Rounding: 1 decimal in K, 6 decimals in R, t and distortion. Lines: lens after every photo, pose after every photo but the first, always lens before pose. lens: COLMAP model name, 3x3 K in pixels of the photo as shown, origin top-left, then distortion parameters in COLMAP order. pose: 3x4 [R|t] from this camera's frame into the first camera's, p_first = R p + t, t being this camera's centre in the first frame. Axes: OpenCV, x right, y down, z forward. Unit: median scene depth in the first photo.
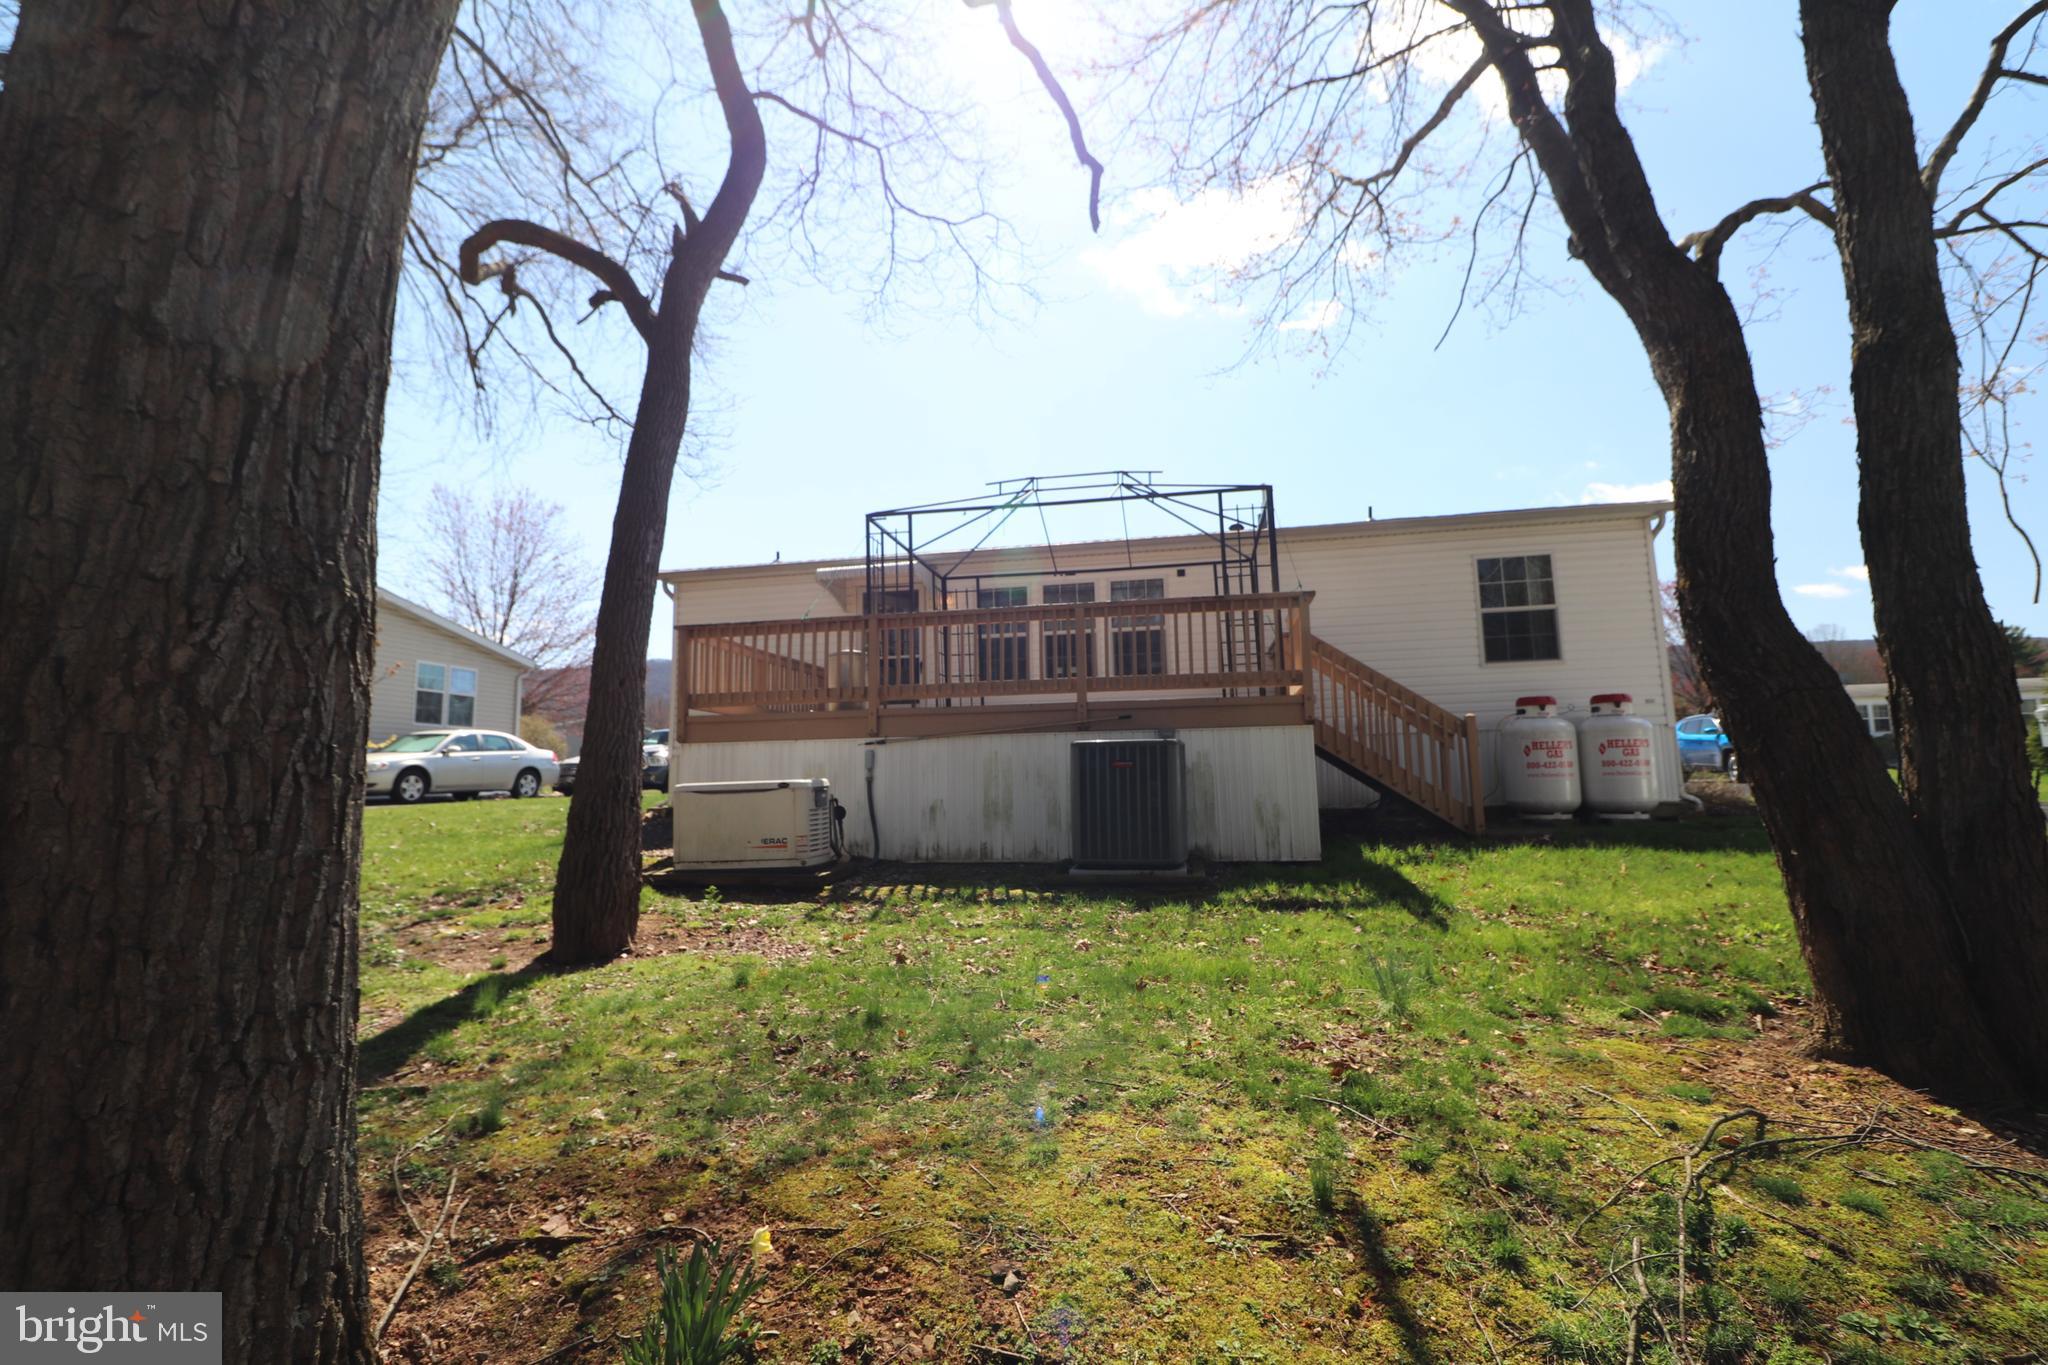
lens RADIAL K [[943.1, 0, 1020.1], [0, 943.1, 677.9], [0, 0, 1]] dist [-0.002481, -0.010673]
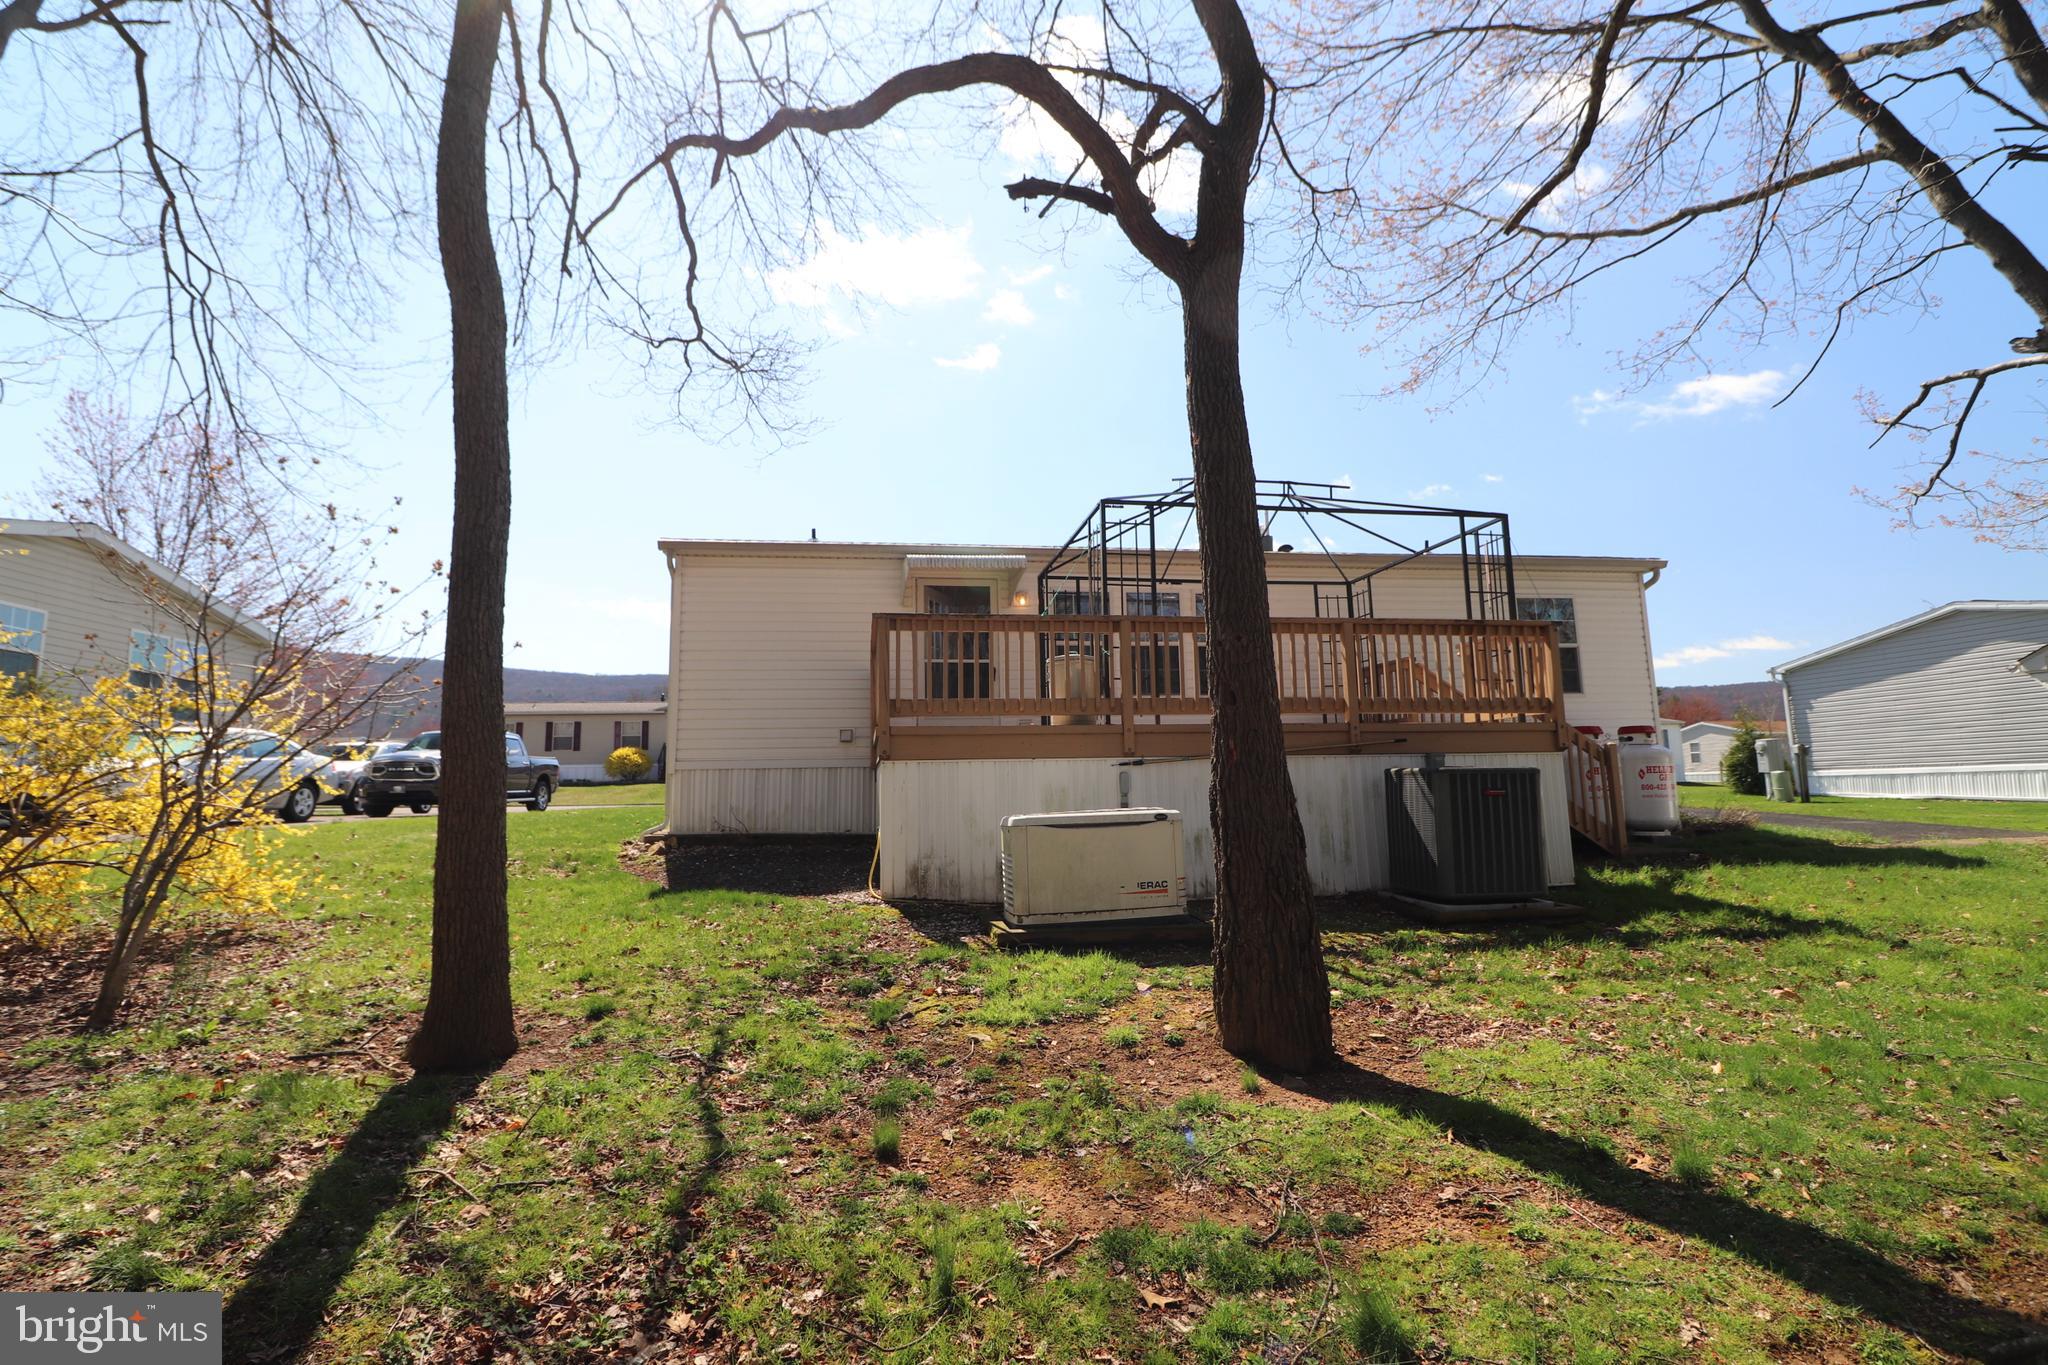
lens RADIAL K [[943.1, 0, 1020.9], [0, 943.1, 679.4], [0, 0, 1]] dist [-0.002481, -0.010673]
pose [[0.940826, 0.041076, 0.336391, -0.478857], [-0.038330, 0.999155, -0.014802, 0.007684], [-0.336715, 0.001033, 0.941606, 0.192050]]
